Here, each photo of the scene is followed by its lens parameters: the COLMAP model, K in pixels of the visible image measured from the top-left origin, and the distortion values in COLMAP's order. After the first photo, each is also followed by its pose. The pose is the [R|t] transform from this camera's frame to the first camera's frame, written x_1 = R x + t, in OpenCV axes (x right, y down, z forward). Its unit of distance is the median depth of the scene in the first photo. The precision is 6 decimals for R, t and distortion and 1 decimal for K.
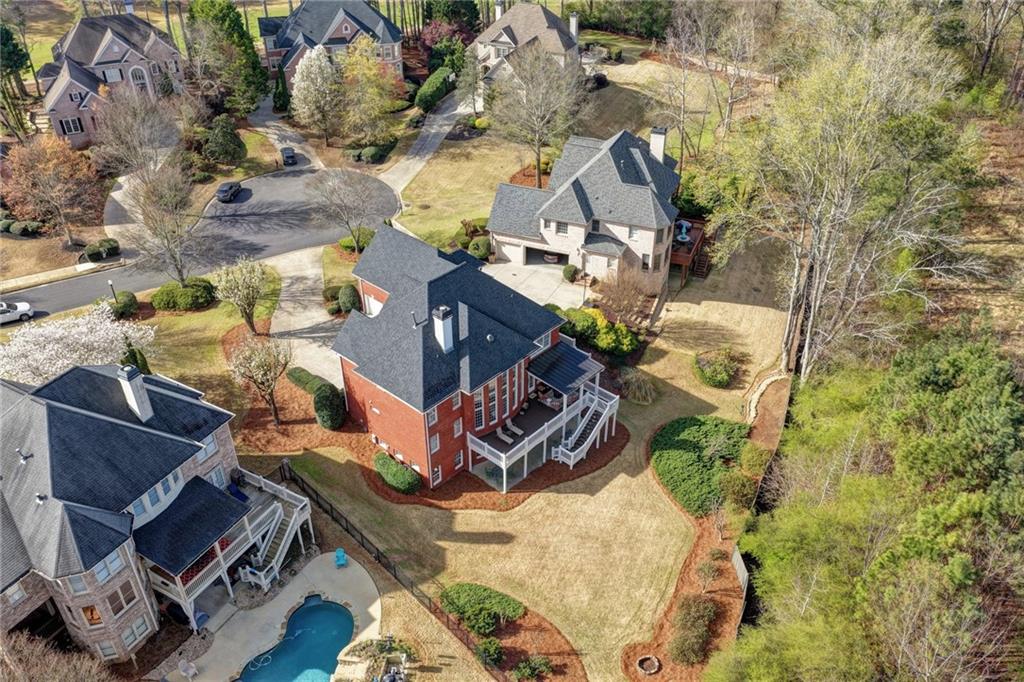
lens RADIAL K [[850.5, 0, 515.4], [0, 850.5, 343.7], [0, 0, 1]] dist [-0.005024, 0.022121]
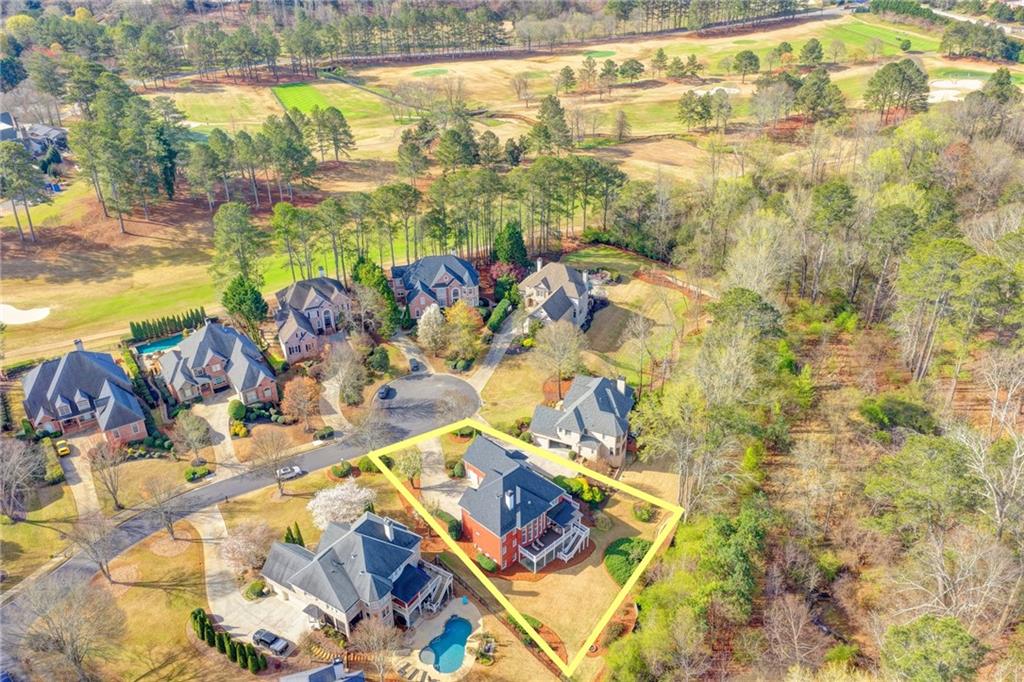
lens RADIAL K [[850.5, 0, 515.4], [0, 850.5, 343.7], [0, 0, 1]] dist [-0.005024, 0.022121]
pose [[0.998709, 0.019258, -0.047008, 0.025234], [-0.022540, 0.997270, -0.070322, -0.230253], [0.045525, 0.071291, 0.996416, -1.089904]]
